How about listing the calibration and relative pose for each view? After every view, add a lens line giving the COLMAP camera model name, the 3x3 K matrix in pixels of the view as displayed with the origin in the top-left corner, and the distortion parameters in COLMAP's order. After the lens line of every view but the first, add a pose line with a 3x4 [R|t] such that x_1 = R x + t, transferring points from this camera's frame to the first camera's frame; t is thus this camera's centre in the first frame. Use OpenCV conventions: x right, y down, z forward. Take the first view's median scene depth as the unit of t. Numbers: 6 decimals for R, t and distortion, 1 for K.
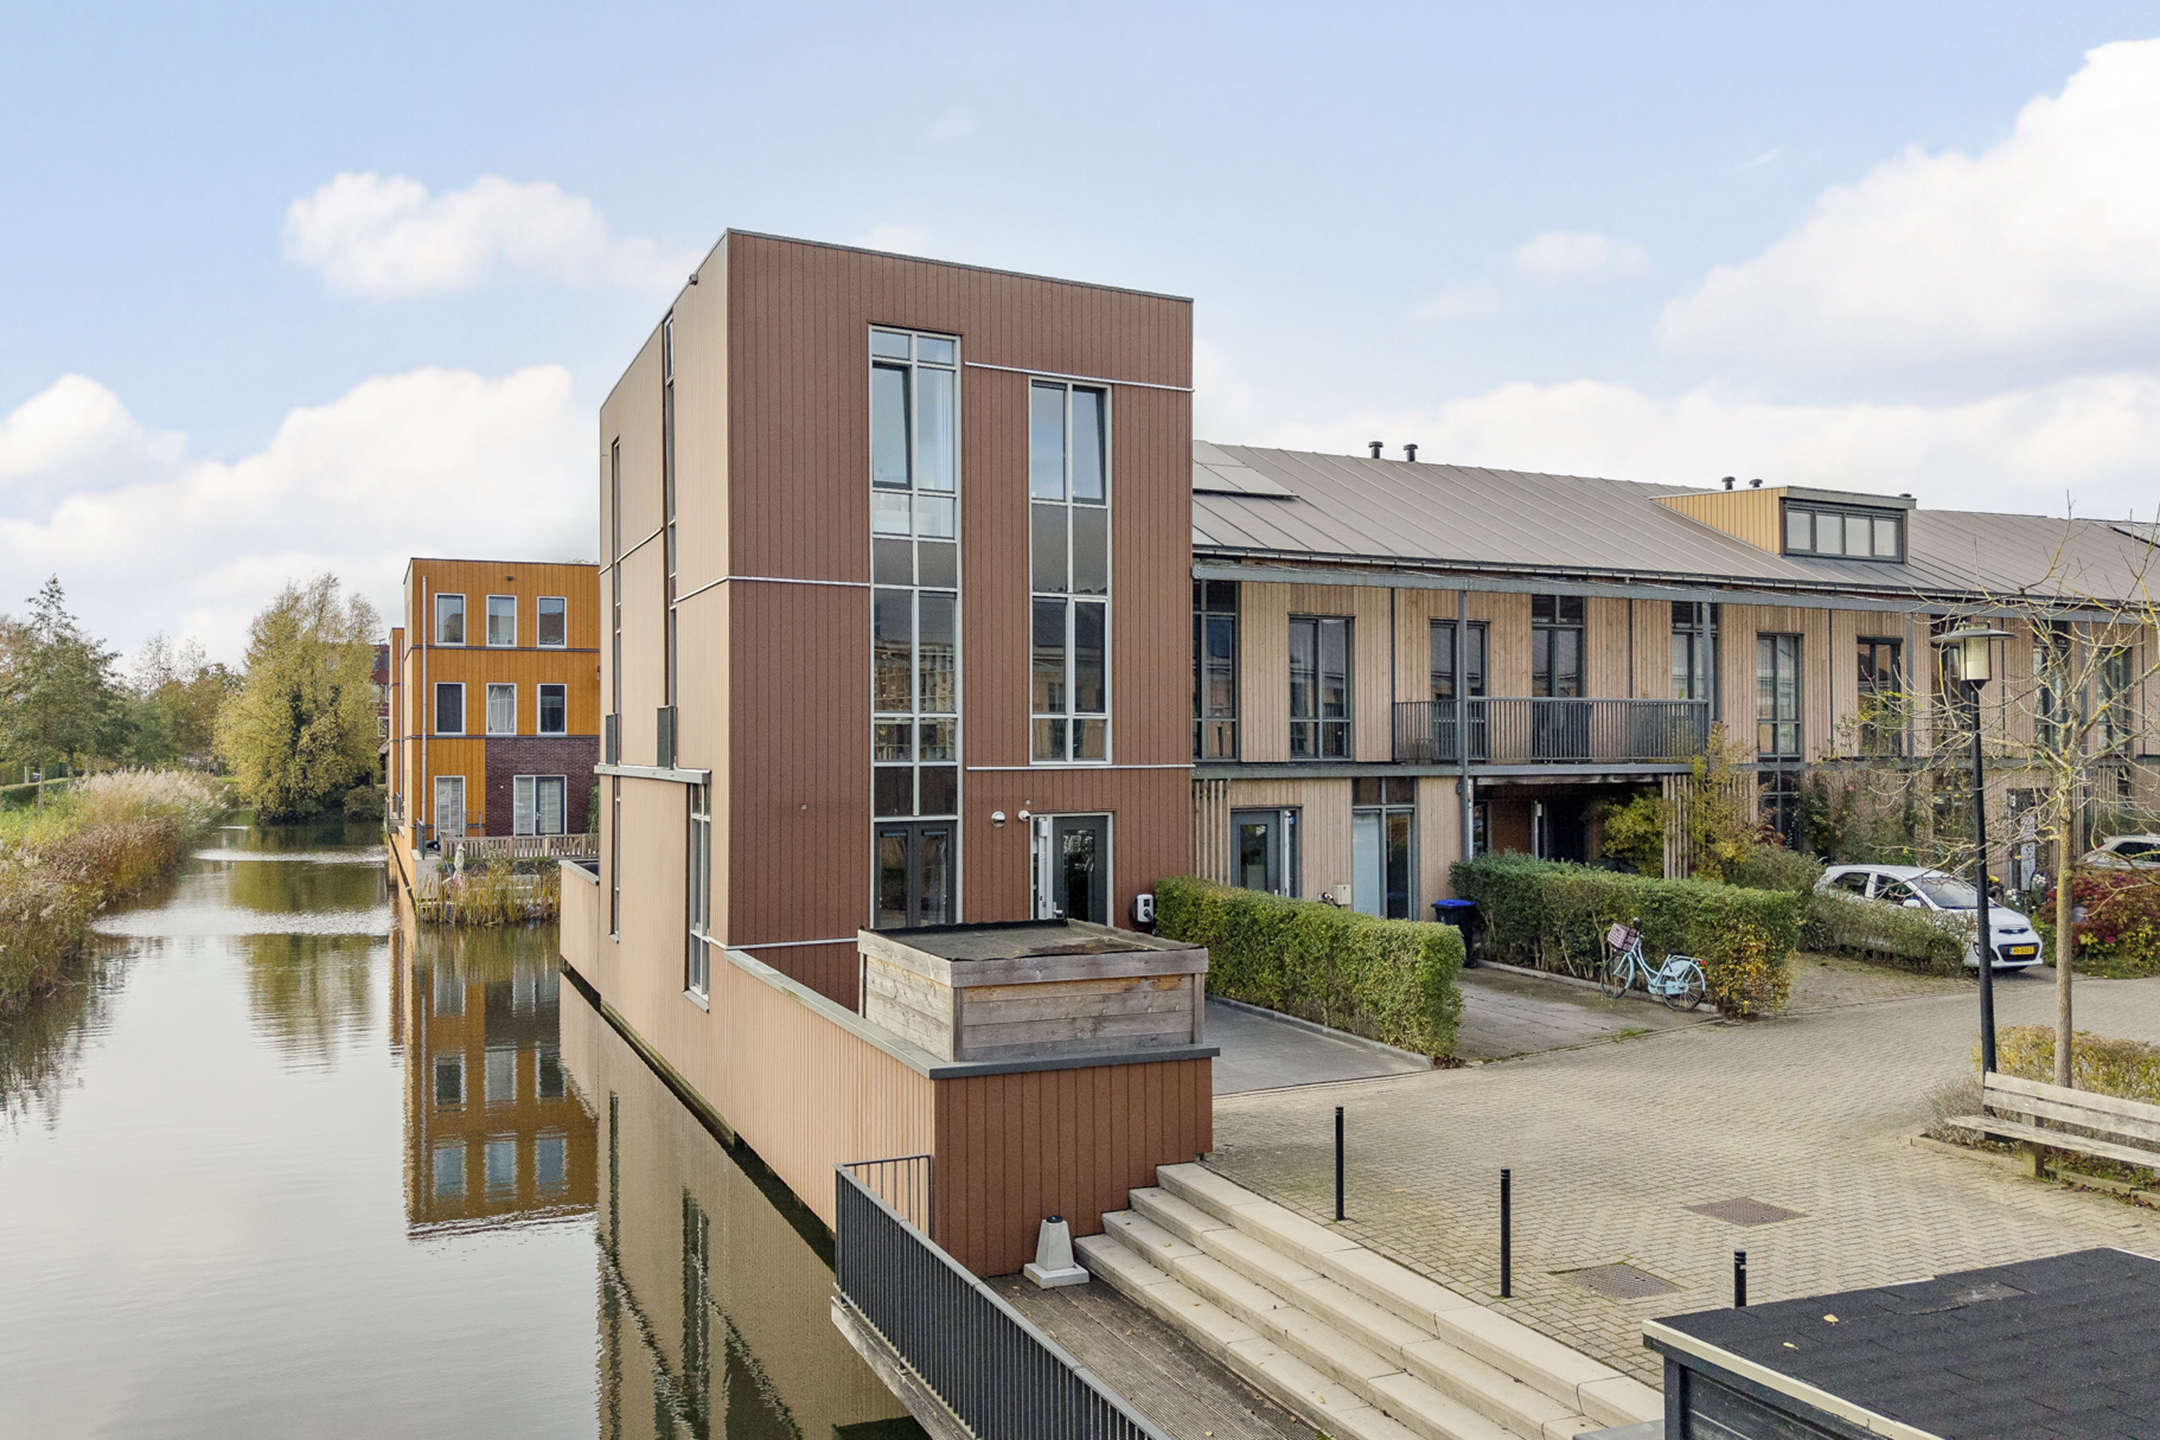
lens RADIAL K [[1724.0, 0, 1091.7], [0, 1724.0, 713.2], [0, 0, 1]] dist [0.072420, -0.115200]
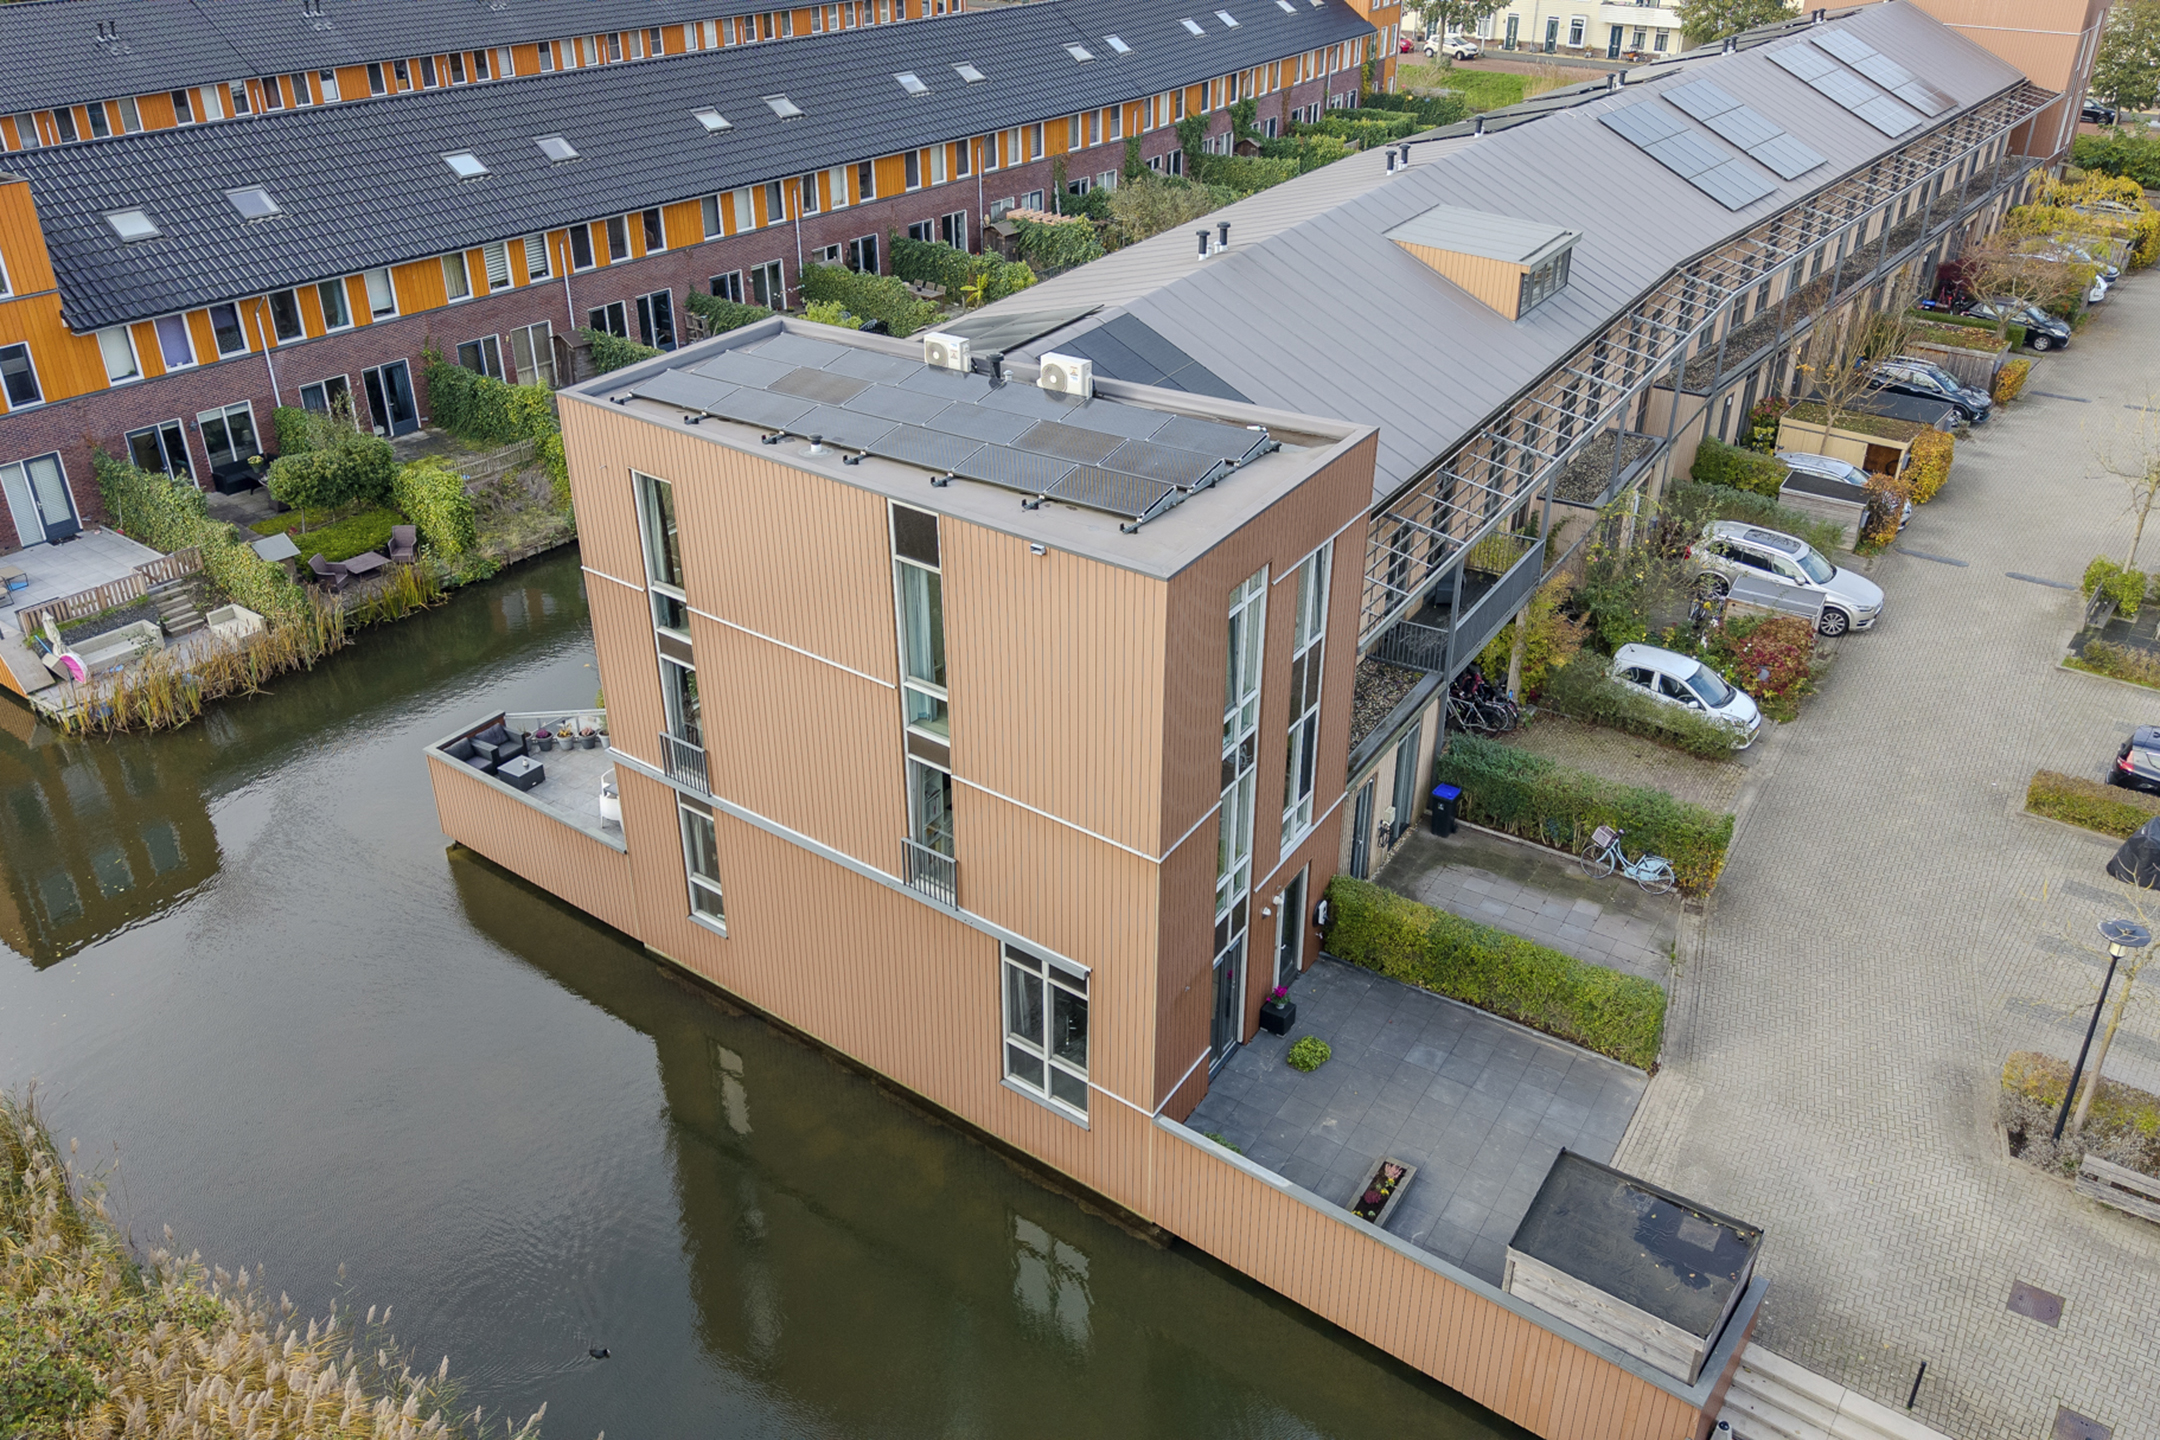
lens RADIAL K [[1724.0, 0, 1091.7], [0, 1724.0, 713.2], [0, 0, 1]] dist [0.072420, -0.115200]
pose [[0.871507, -0.230499, 0.432835, -0.585172], [-0.009803, 0.874280, 0.485323, -0.582831], [-0.490285, -0.427206, 0.759681, 0.172432]]
